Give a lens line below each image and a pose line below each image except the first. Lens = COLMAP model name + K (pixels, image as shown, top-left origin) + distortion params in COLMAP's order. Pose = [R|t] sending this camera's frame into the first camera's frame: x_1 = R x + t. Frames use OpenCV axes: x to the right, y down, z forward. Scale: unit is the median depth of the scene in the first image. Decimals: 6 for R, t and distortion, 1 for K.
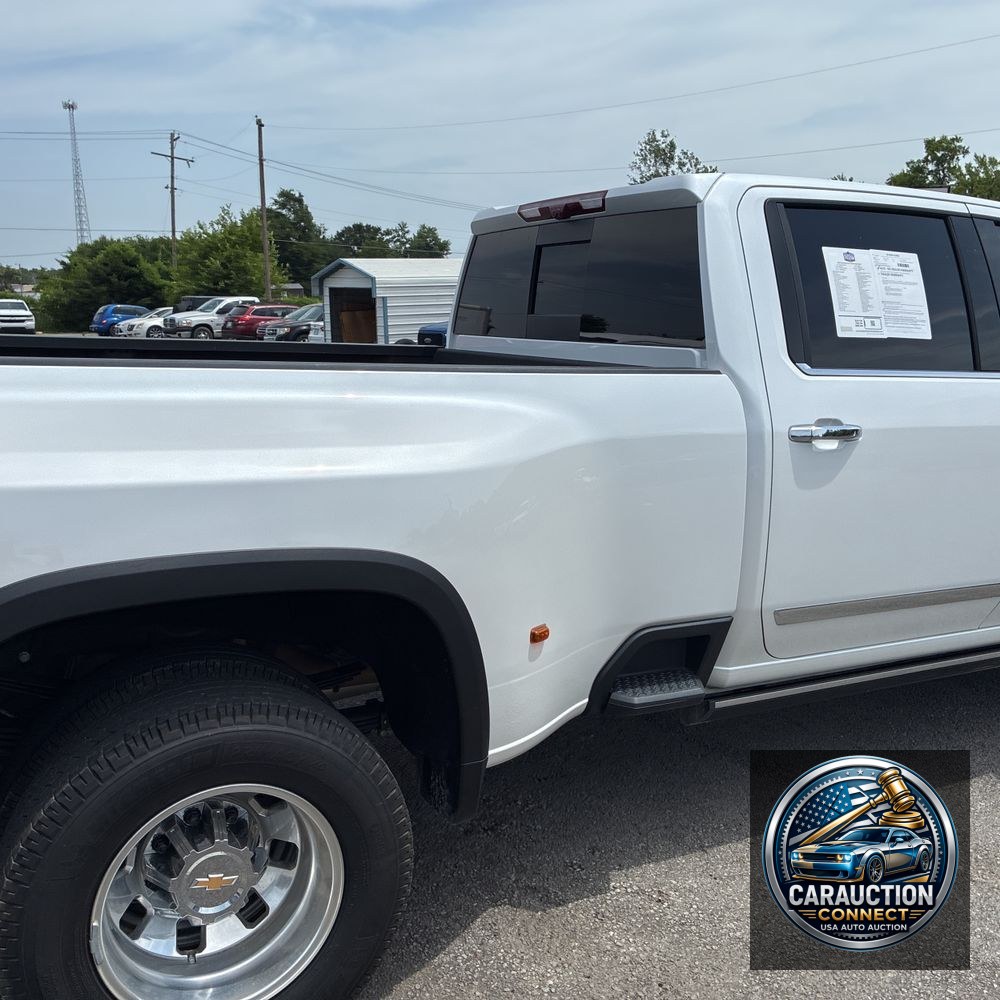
lens RADIAL K [[1035.8, 0, 504.9], [0, 1035.8, 476.2], [0, 0, 1]] dist [0.017403, 0.005724]
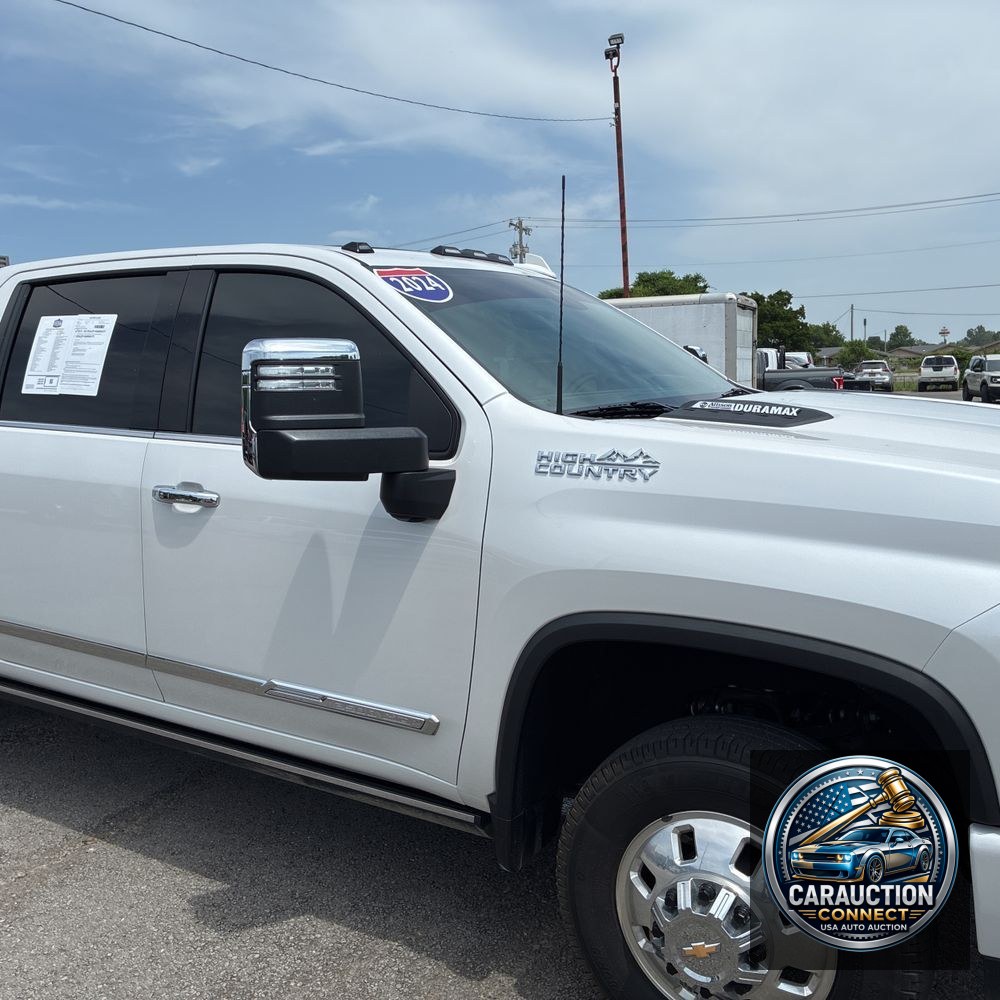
lens RADIAL K [[1016.0, 0, 494.6], [0, 1016.0, 479.6], [0, 0, 1]] dist [0.017444, 0.010375]
pose [[0.507997, 0.075543, -0.858040, 1.480850], [-0.112971, 0.993385, 0.020575, -0.113778], [0.853918, 0.086481, 0.513171, 0.817503]]
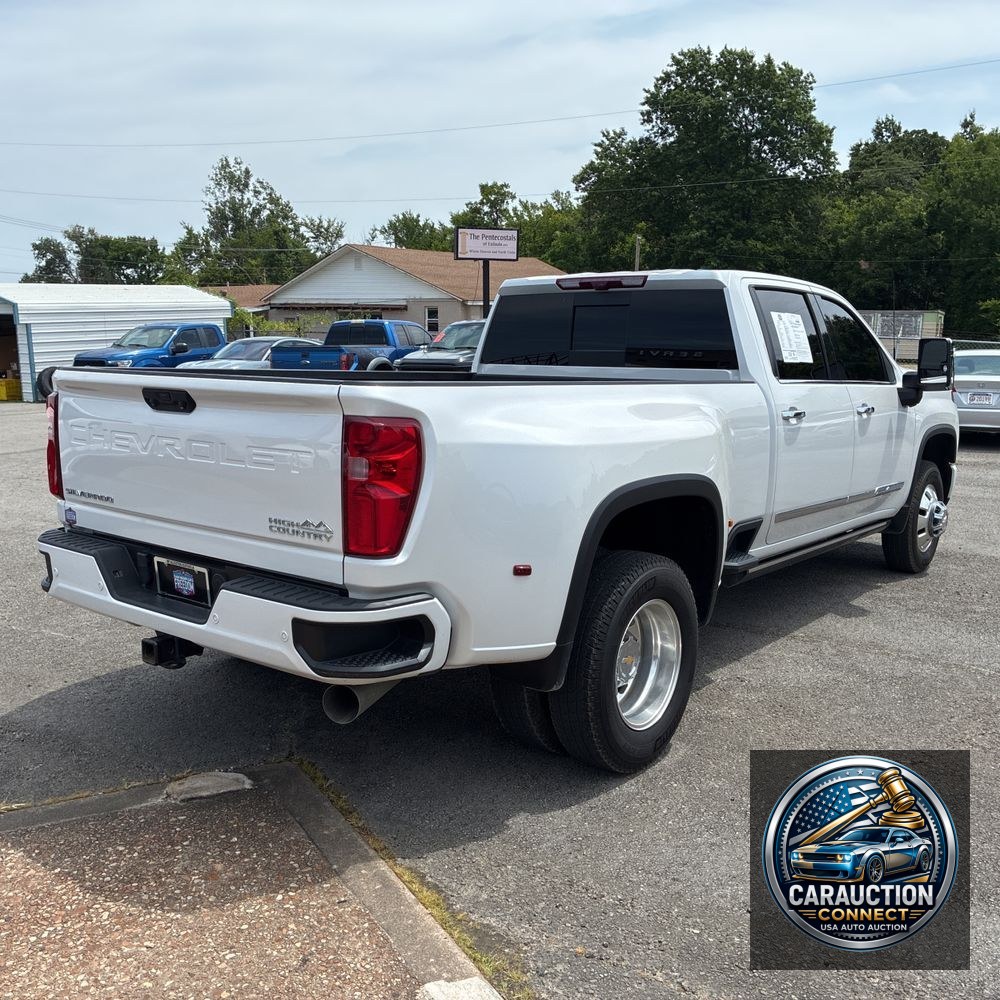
lens RADIAL K [[1035.8, 0, 504.9], [0, 1035.8, 476.2], [0, 0, 1]] dist [0.017403, 0.005724]
pose [[0.912973, -0.055637, 0.404208, -0.803067], [0.064868, 0.997852, -0.009167, 0.044496], [-0.402830, 0.034589, 0.914621, -0.412955]]
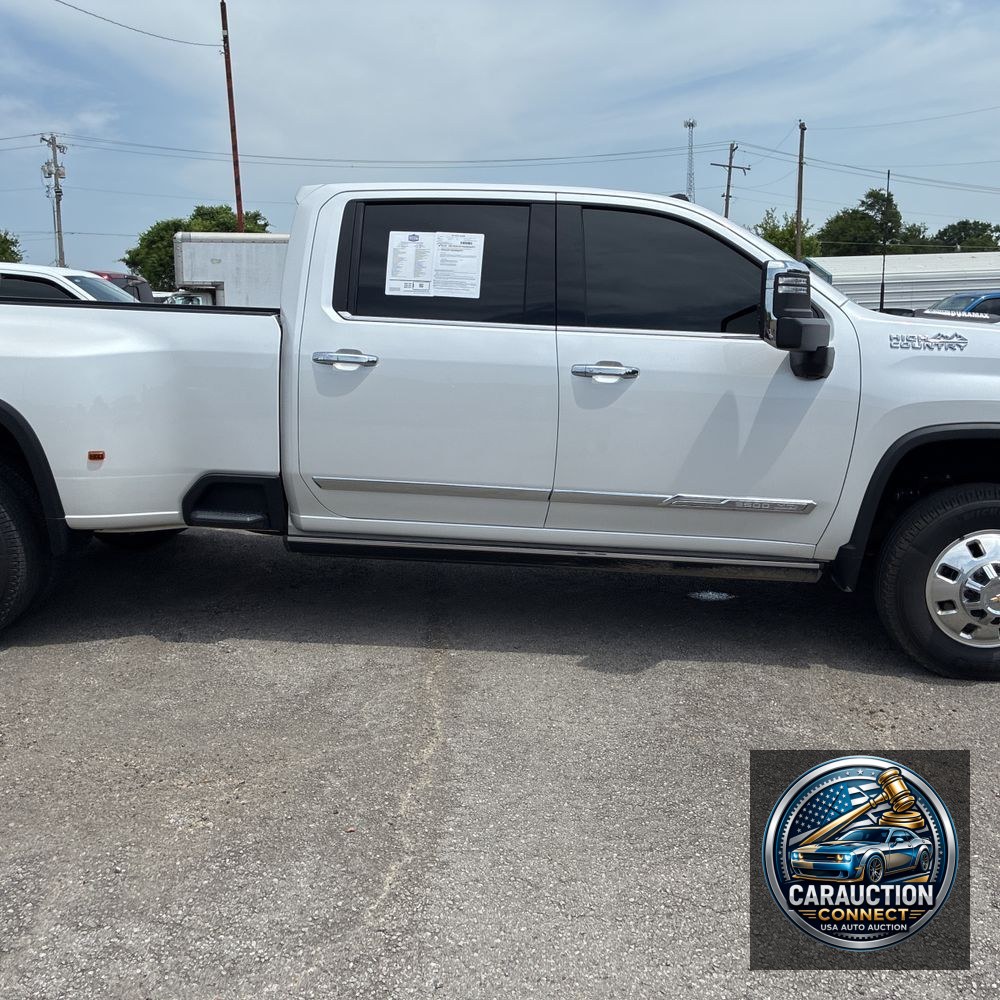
lens RADIAL K [[1021.9, 0, 494.6], [0, 1021.9, 486.3], [0, 0, 1]] dist [0.030956, -0.006387]
pose [[0.847554, 0.091598, -0.522744, 1.127548], [-0.087793, 0.995621, 0.032113, 0.064643], [0.523397, 0.018676, 0.851884, -0.104209]]
